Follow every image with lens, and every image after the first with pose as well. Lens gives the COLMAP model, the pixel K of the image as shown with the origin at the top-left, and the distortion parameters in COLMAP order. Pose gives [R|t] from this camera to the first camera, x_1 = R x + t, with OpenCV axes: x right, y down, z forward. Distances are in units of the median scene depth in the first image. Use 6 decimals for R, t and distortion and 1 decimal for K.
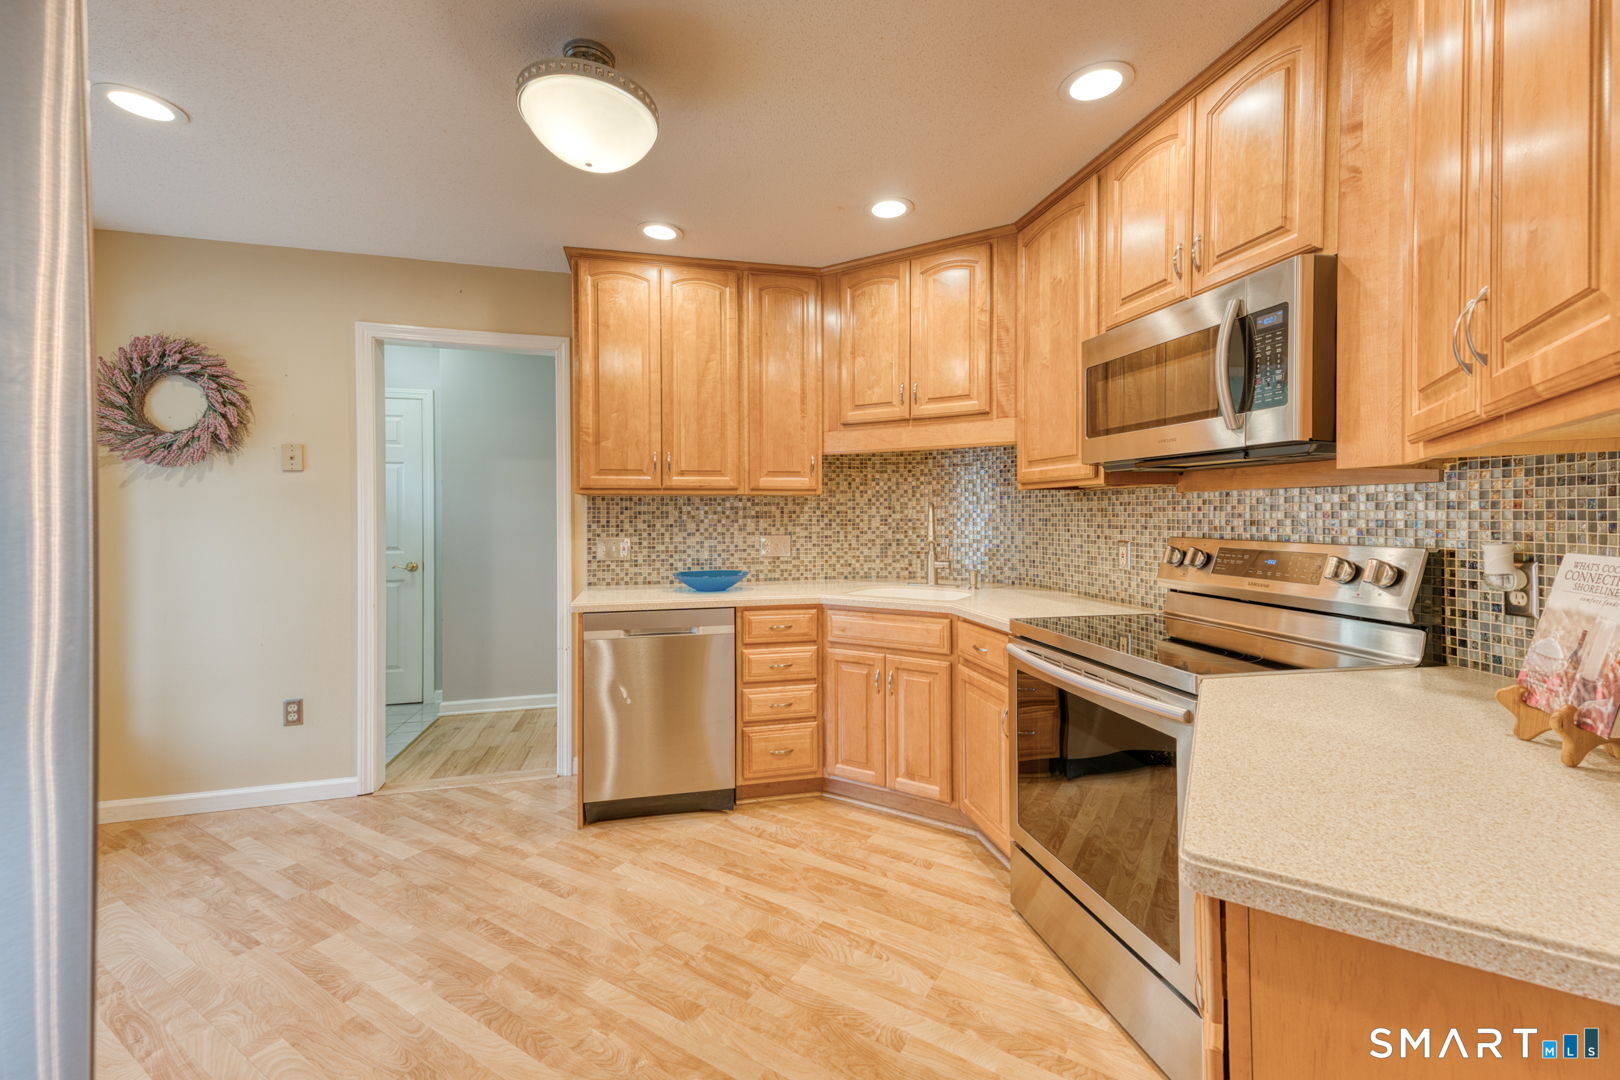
lens RADIAL K [[663.0, 0, 807.4], [0, 663.0, 516.5], [0, 0, 1]] dist [0.015706, -0.000382]
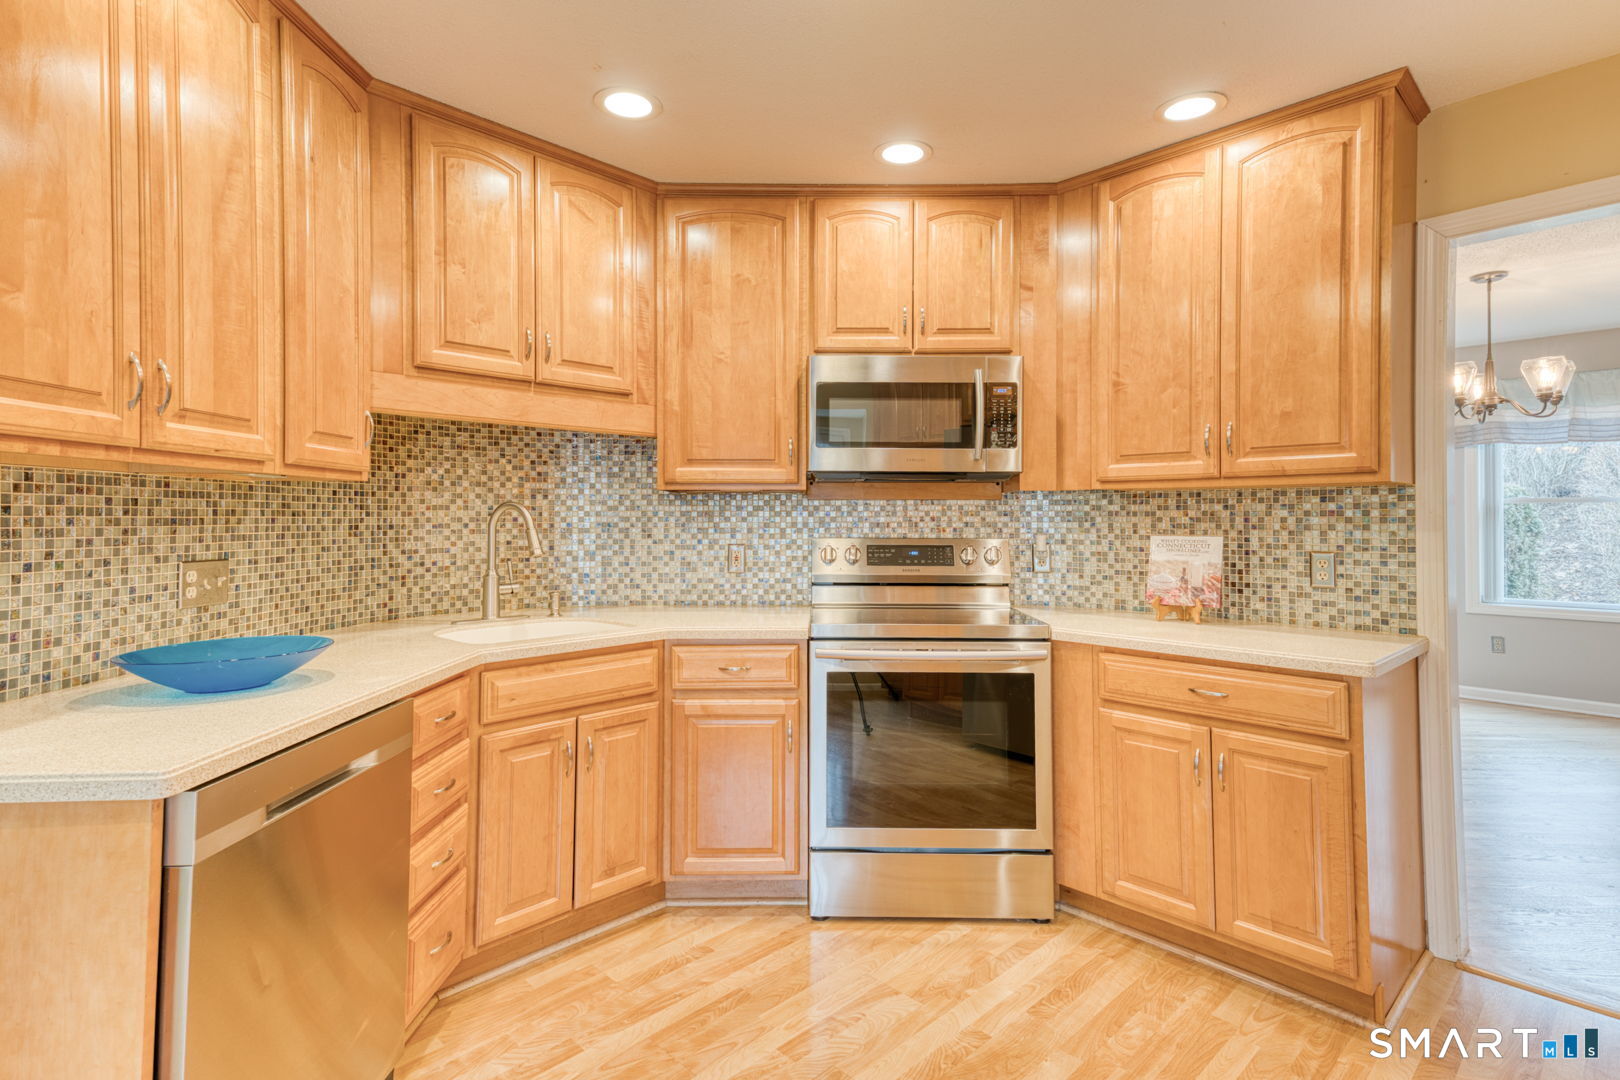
lens RADIAL K [[826.9, 0, 820.8], [0, 826.9, 509.7], [0, 0, 1]] dist [0.052153, -0.000086]
pose [[0.220111, 0.015732, 0.975348, -0.677770], [0.003156, 0.999853, -0.016839, 0.004538], [-0.975470, 0.006785, 0.220029, 0.541909]]
